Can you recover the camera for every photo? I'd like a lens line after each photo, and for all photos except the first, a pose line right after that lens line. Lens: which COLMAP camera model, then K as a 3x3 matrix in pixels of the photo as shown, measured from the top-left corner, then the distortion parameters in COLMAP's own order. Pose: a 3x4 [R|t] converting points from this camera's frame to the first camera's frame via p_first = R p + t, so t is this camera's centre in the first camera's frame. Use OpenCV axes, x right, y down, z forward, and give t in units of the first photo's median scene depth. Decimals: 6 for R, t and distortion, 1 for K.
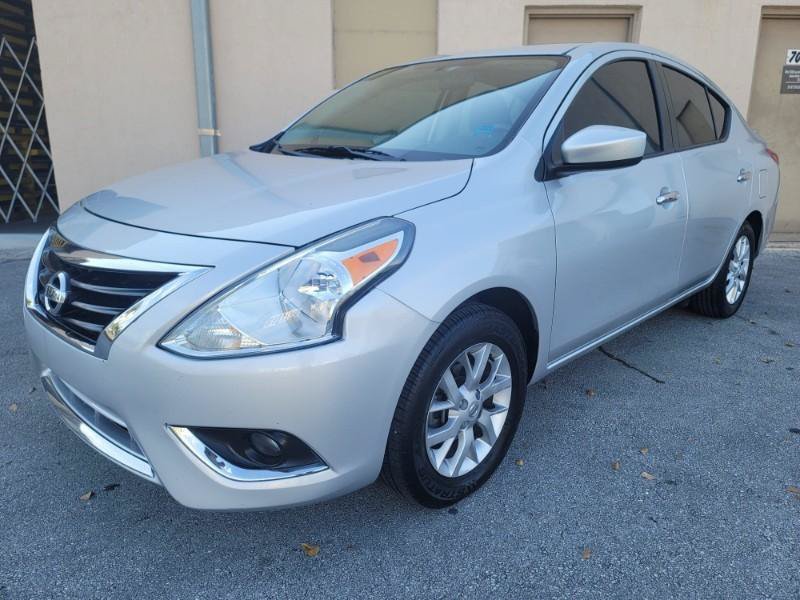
lens RADIAL K [[611.9, 0, 419.5], [0, 611.9, 304.6], [0, 0, 1]] dist [0.071639, -0.084828]
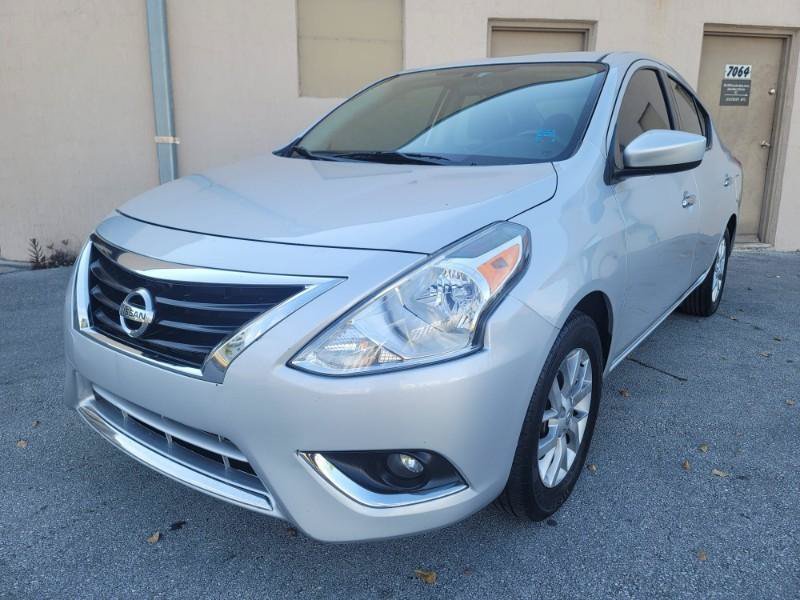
lens RADIAL K [[608.3, 0, 408.2], [0, 608.3, 298.3], [0, 0, 1]] dist [0.077980, -0.085941]
pose [[0.990756, -0.031823, 0.131873, -0.265656], [0.035149, 0.999118, -0.022971, -0.003921], [-0.131026, 0.027394, 0.991000, 0.055186]]
